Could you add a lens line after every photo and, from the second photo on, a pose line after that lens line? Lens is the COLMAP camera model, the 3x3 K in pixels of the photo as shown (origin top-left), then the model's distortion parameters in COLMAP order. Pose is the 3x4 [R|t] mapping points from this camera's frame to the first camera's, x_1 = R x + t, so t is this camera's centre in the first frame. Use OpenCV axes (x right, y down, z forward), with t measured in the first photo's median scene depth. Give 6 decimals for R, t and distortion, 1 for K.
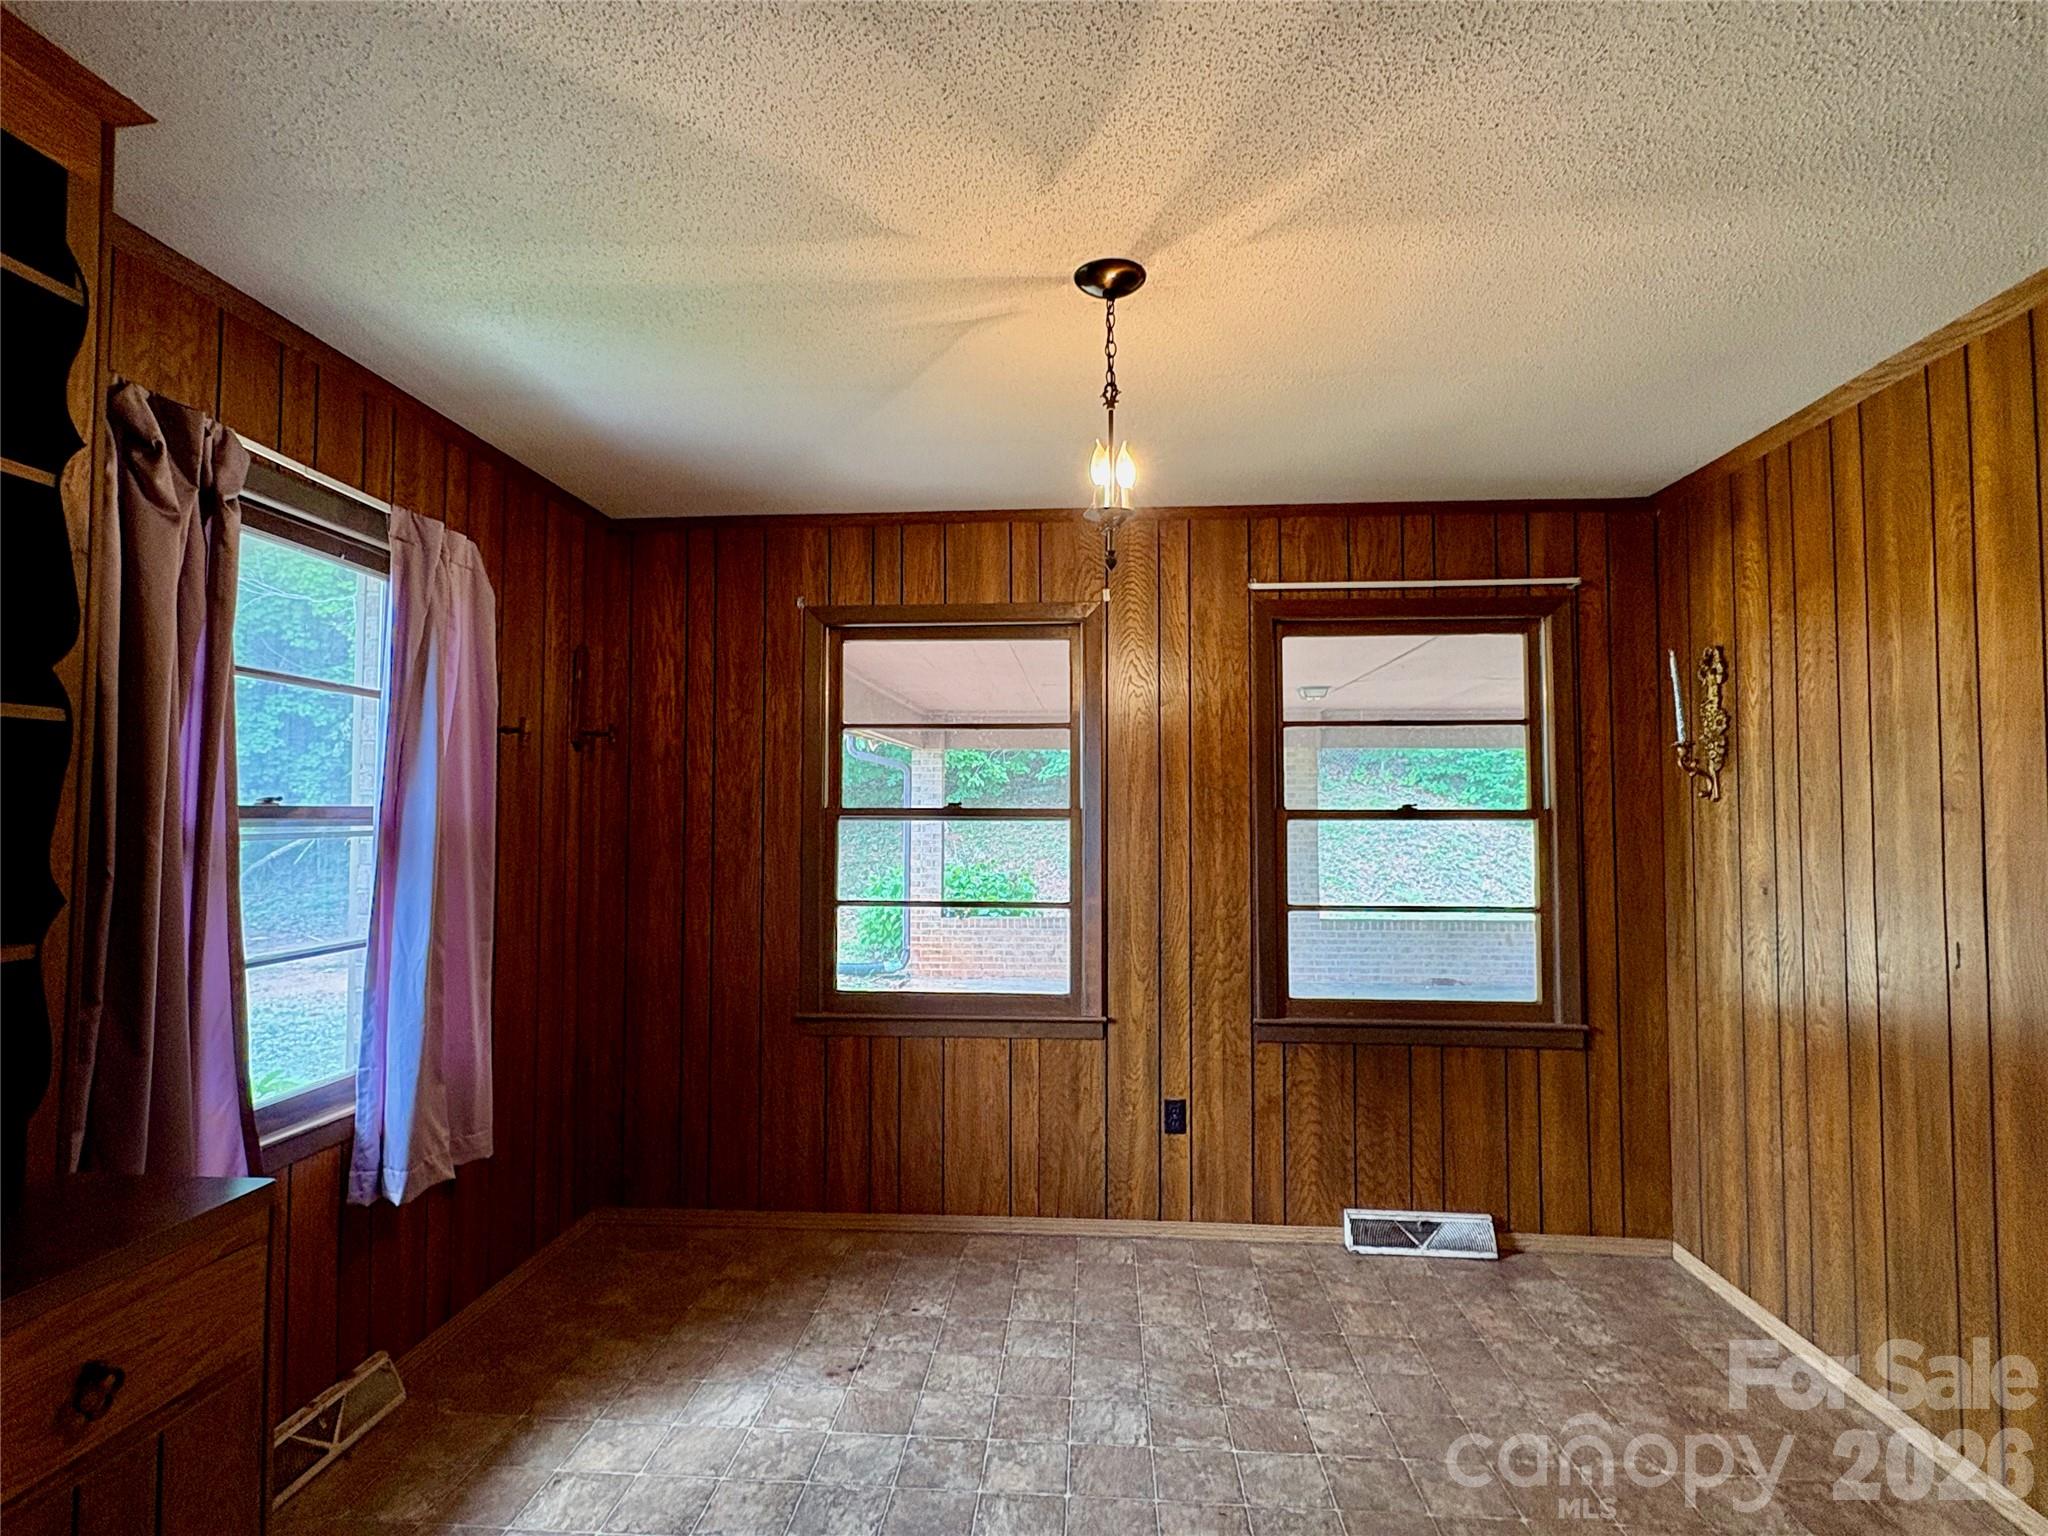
lens RADIAL K [[1023.6, 0, 1020.8], [0, 1023.6, 772.1], [0, 0, 1]] dist [-0.001794, -0.000358]
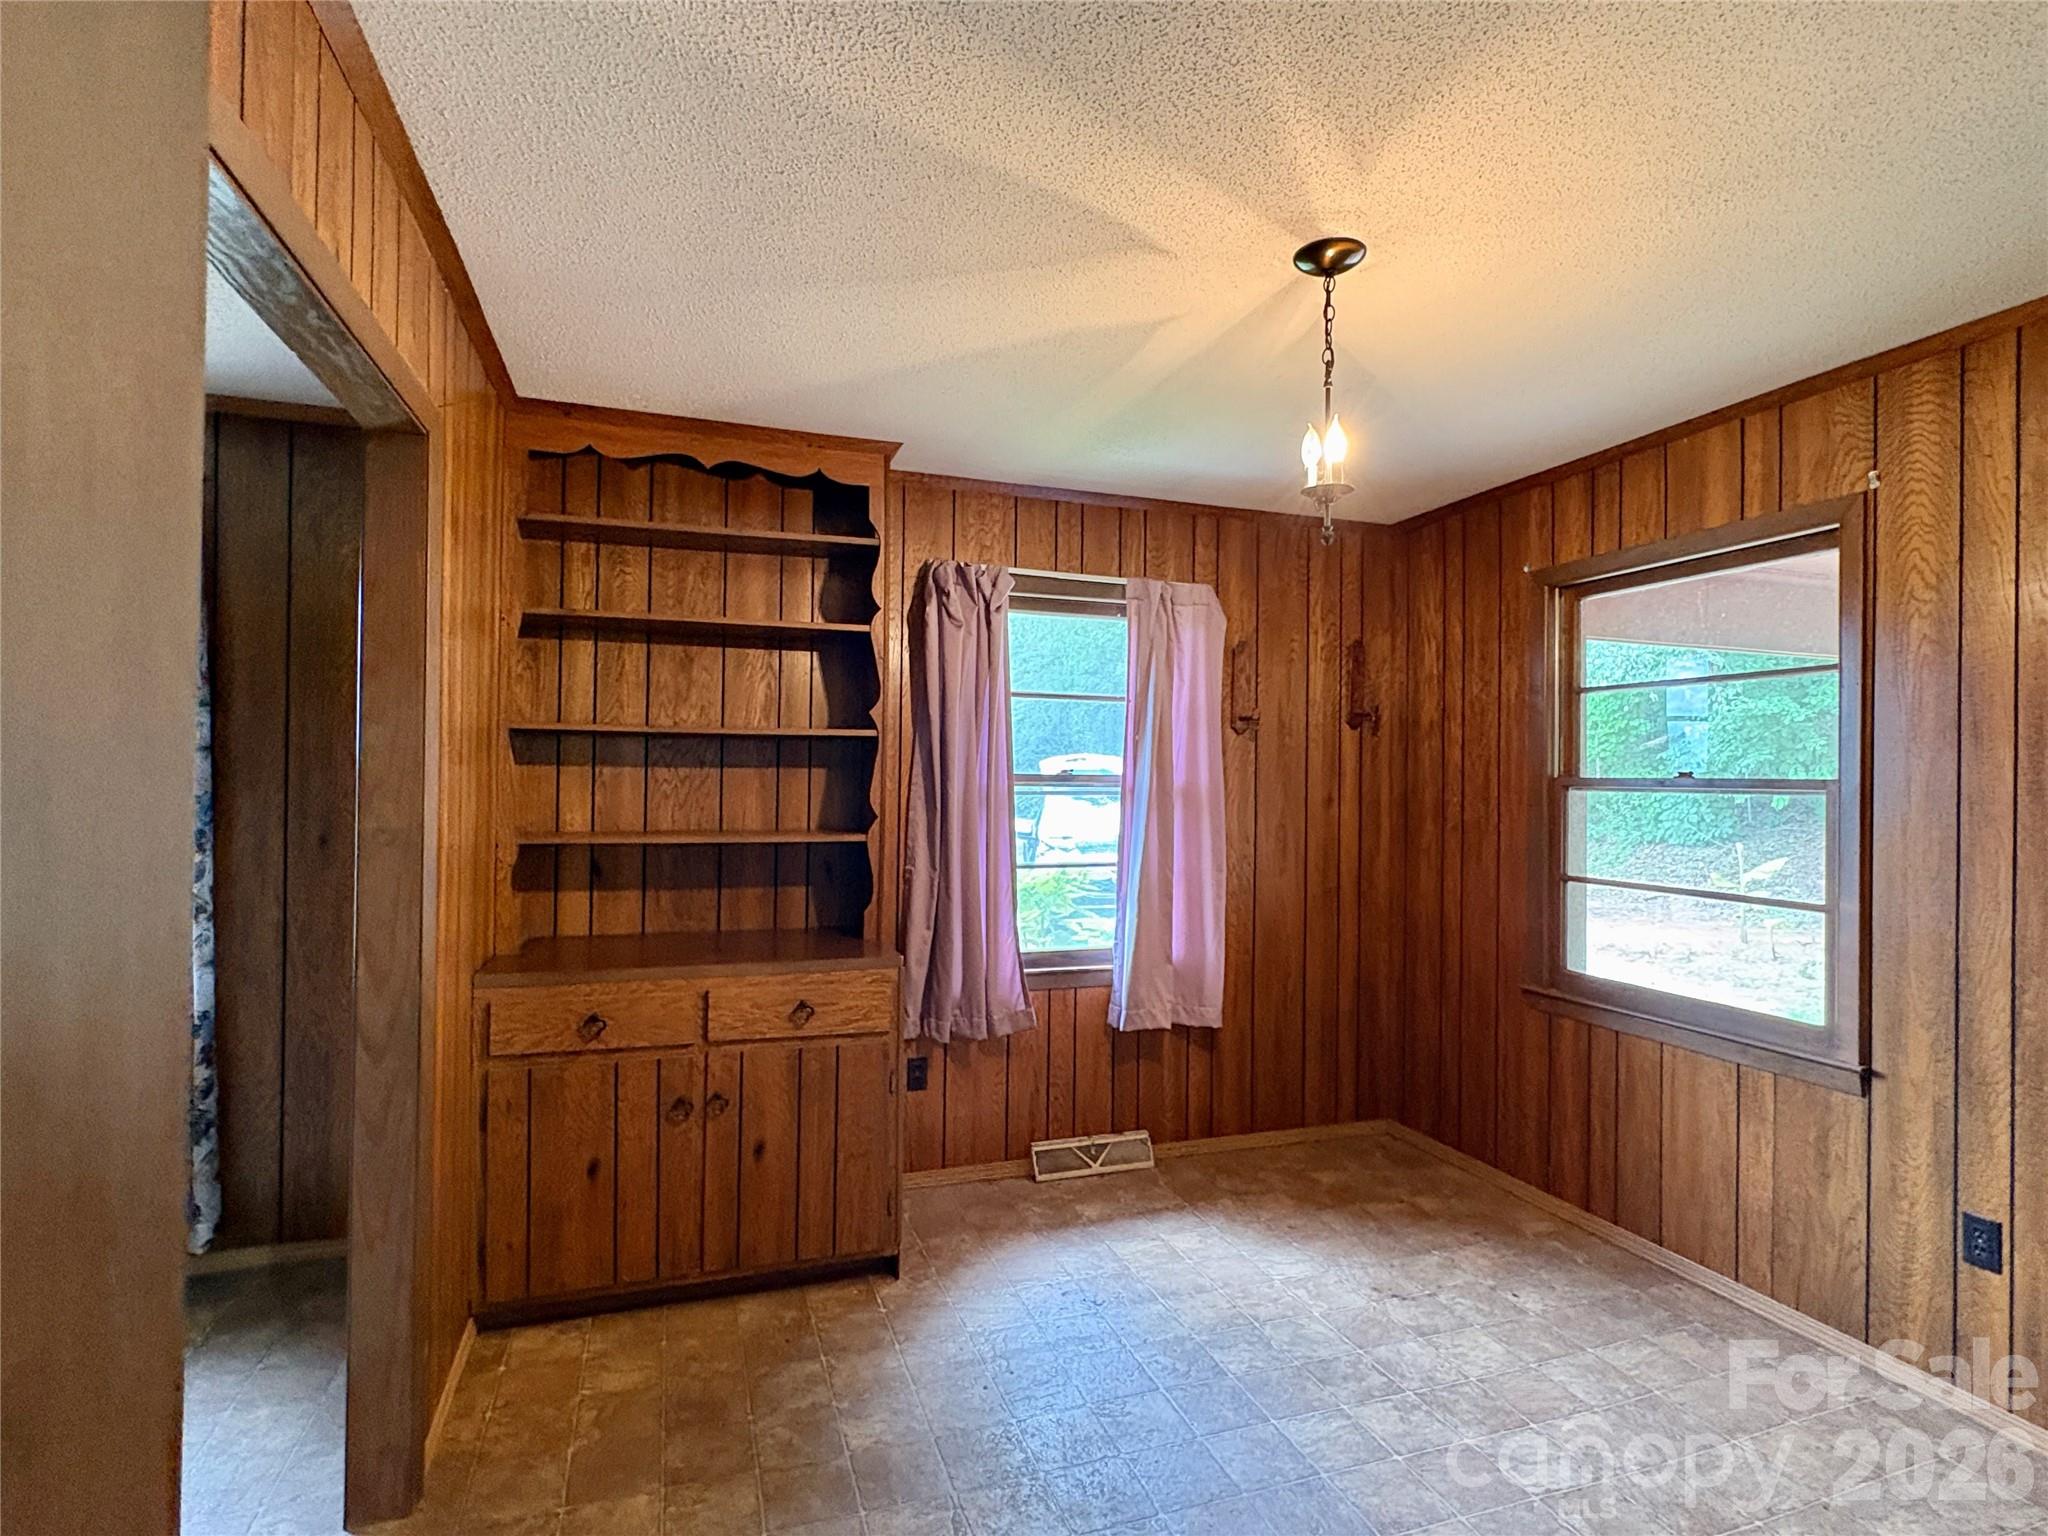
lens RADIAL K [[1023.6, 0, 1024.2], [0, 1023.6, 769.0], [0, 0, 1]] dist [-0.001794, -0.000358]
pose [[0.393535, -0.005284, -0.919294, 0.514789], [0.028512, 0.999573, 0.006460, 0.006944], [0.918867, -0.028753, 0.393518, 0.175185]]
